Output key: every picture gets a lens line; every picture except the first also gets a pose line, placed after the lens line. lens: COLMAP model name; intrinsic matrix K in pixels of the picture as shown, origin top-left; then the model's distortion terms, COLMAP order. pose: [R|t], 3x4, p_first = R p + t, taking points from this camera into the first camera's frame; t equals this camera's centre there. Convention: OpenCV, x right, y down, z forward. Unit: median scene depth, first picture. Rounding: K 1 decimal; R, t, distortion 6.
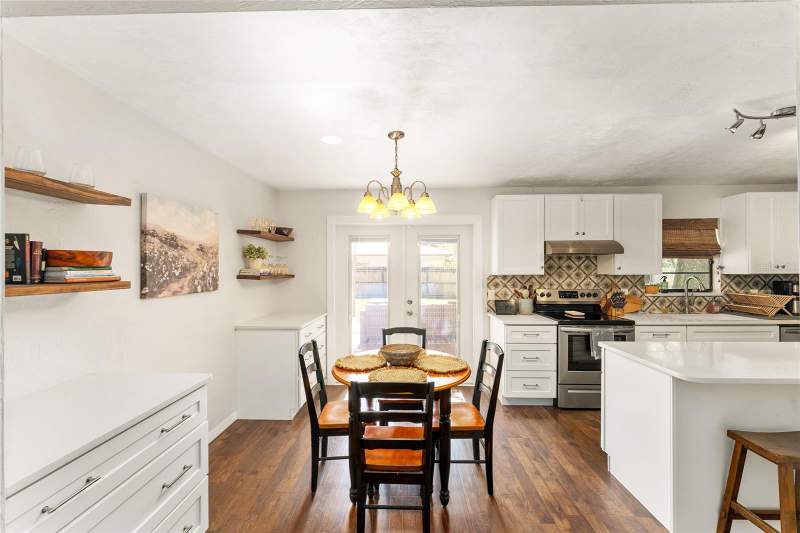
lens RADIAL K [[326.4, 0, 399.7], [0, 326.4, 267.7], [0, 0, 1]] dist [-0.002889, -0.000185]
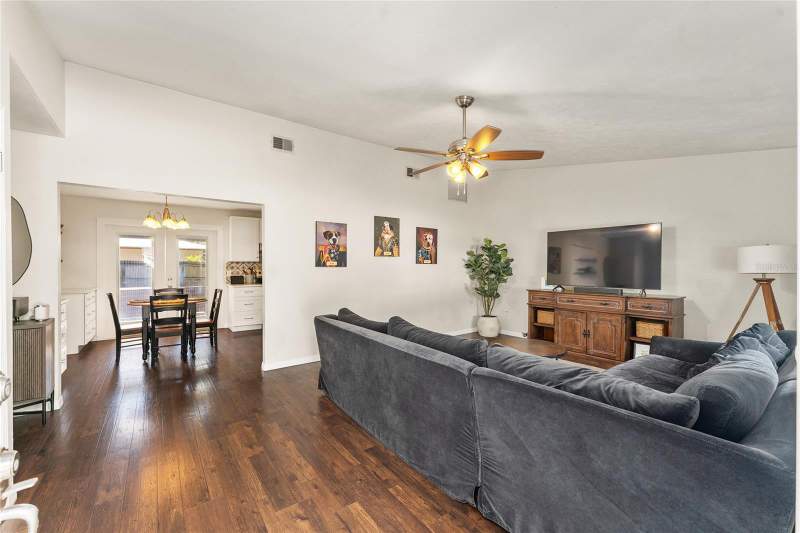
lens RADIAL K [[326.4, 0, 402.6], [0, 326.4, 263.3], [0, 0, 1]] dist [-0.002889, -0.000185]
pose [[0.776073, 0.007218, 0.630602, -0.088304], [-0.005259, 0.999974, -0.004973, 0.035756], [-0.630621, 0.000543, 0.776091, -0.891925]]
